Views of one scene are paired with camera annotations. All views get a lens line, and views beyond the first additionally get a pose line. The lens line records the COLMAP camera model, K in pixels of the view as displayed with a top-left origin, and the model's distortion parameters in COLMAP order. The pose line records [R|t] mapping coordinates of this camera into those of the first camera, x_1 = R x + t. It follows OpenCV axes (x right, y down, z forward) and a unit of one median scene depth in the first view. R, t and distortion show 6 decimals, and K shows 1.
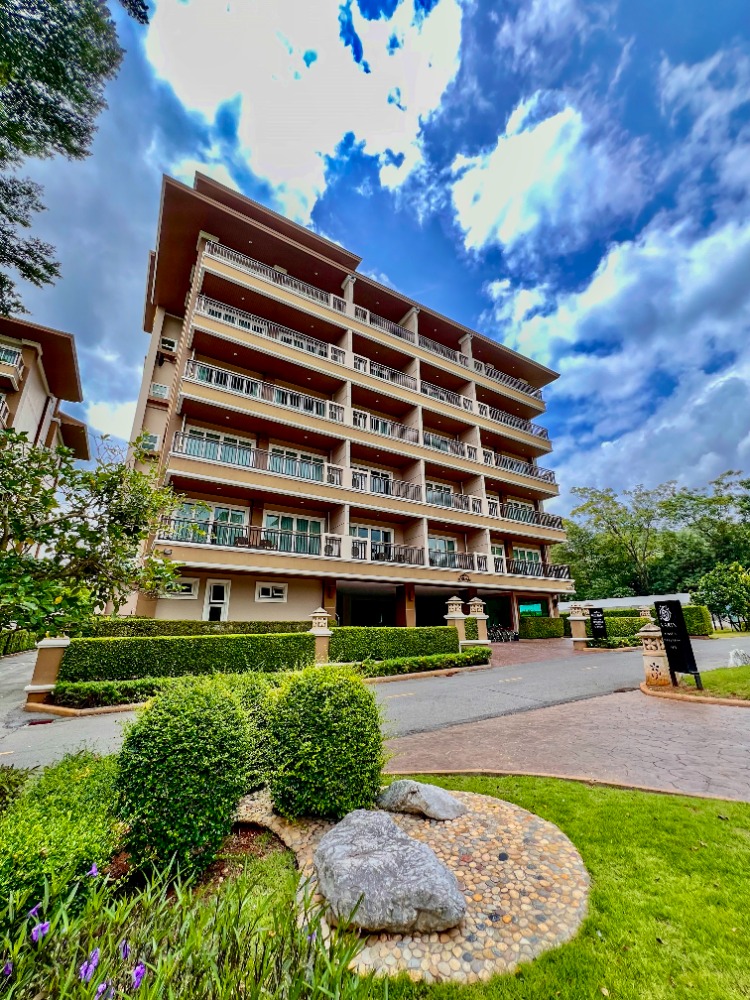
lens RADIAL K [[399.0, 0, 375.7], [0, 399.0, 496.4], [0, 0, 1]] dist [0.005140, 0.000334]
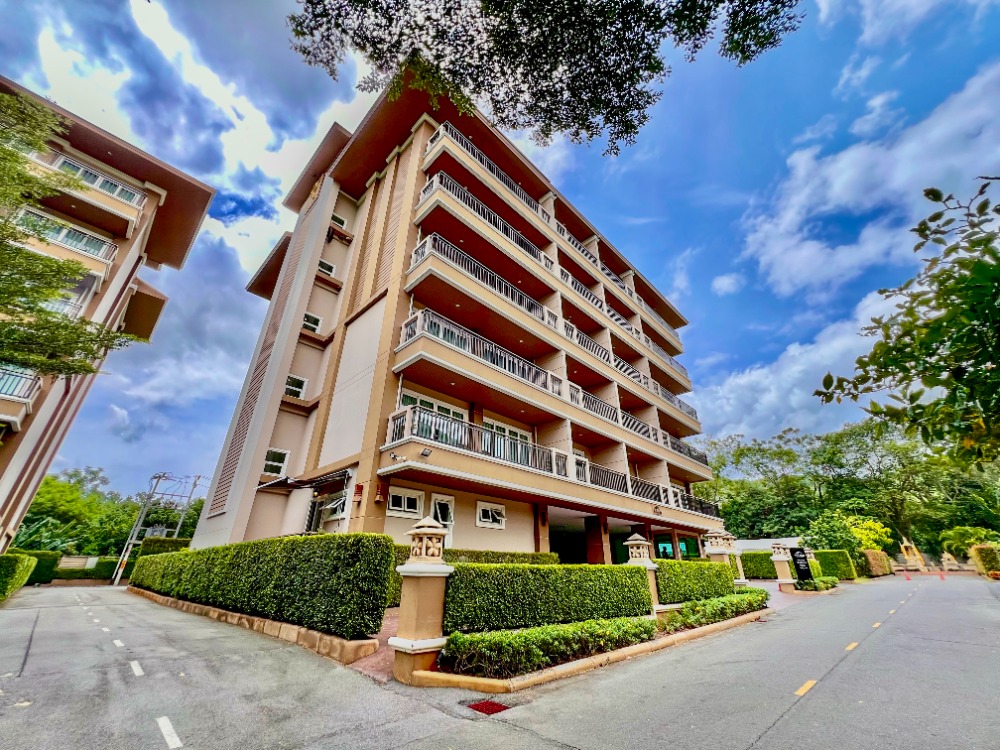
lens RADIAL K [[399.0, 0, 502.9], [0, 399.0, 375.0], [0, 0, 1]] dist [0.005140, 0.000334]
pose [[0.972582, 0.116253, 0.201417, -0.392689], [-0.087530, 0.985392, -0.146085, 0.064884], [-0.215457, 0.124449, 0.968551, 0.141635]]
